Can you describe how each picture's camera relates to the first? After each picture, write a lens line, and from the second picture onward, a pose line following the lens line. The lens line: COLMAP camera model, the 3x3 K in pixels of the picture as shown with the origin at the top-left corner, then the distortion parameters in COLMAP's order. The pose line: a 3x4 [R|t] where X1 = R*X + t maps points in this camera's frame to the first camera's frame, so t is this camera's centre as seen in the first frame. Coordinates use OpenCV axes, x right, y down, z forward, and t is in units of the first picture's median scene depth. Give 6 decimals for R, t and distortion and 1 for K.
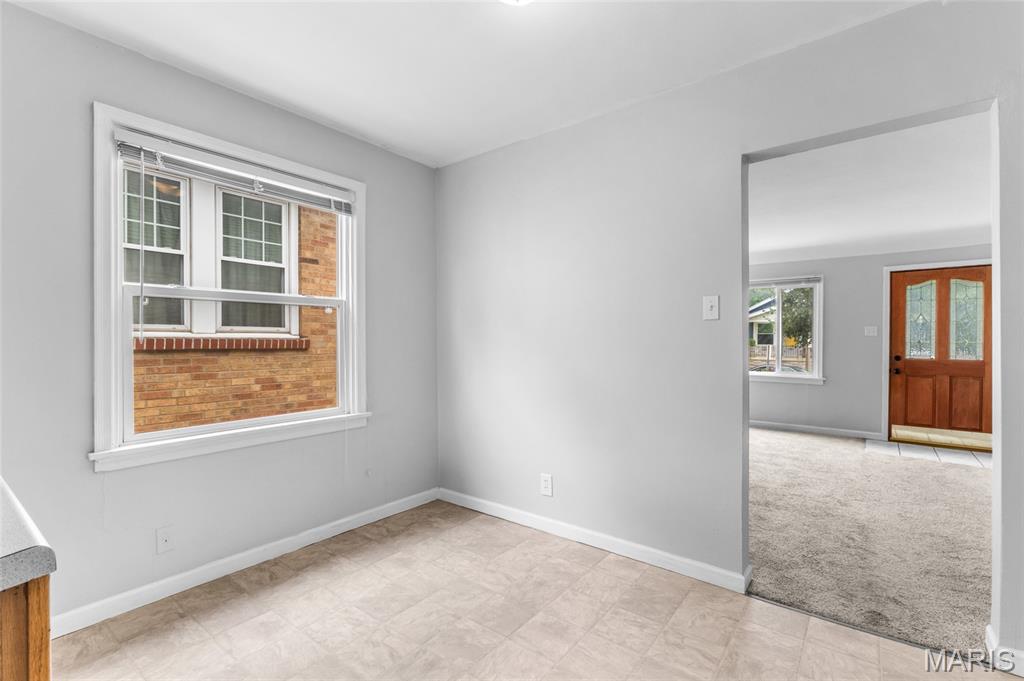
lens RADIAL K [[459.1, 0, 513.4], [0, 459.1, 342.4], [0, 0, 1]] dist [0.001880, 0.001179]
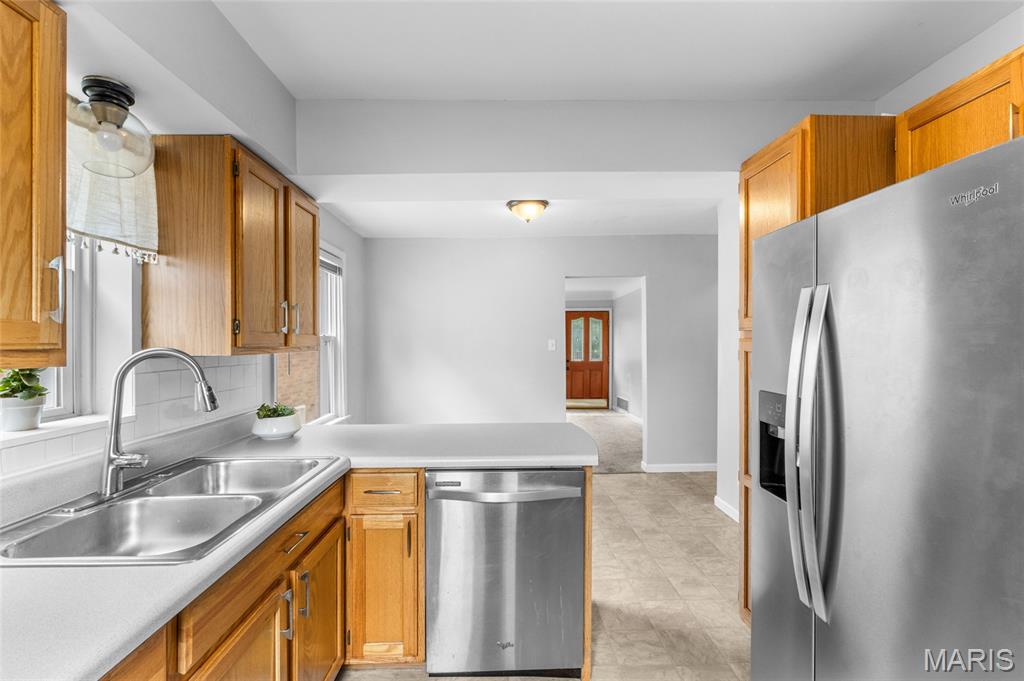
lens RADIAL K [[459.1, 0, 514.5], [0, 459.1, 340.1], [0, 0, 1]] dist [0.001880, 0.001179]
pose [[0.773013, -0.000147, 0.634390, -0.568077], [0.007120, 0.999939, -0.008445, -0.044486], [-0.634350, 0.011045, 0.772967, -0.285291]]
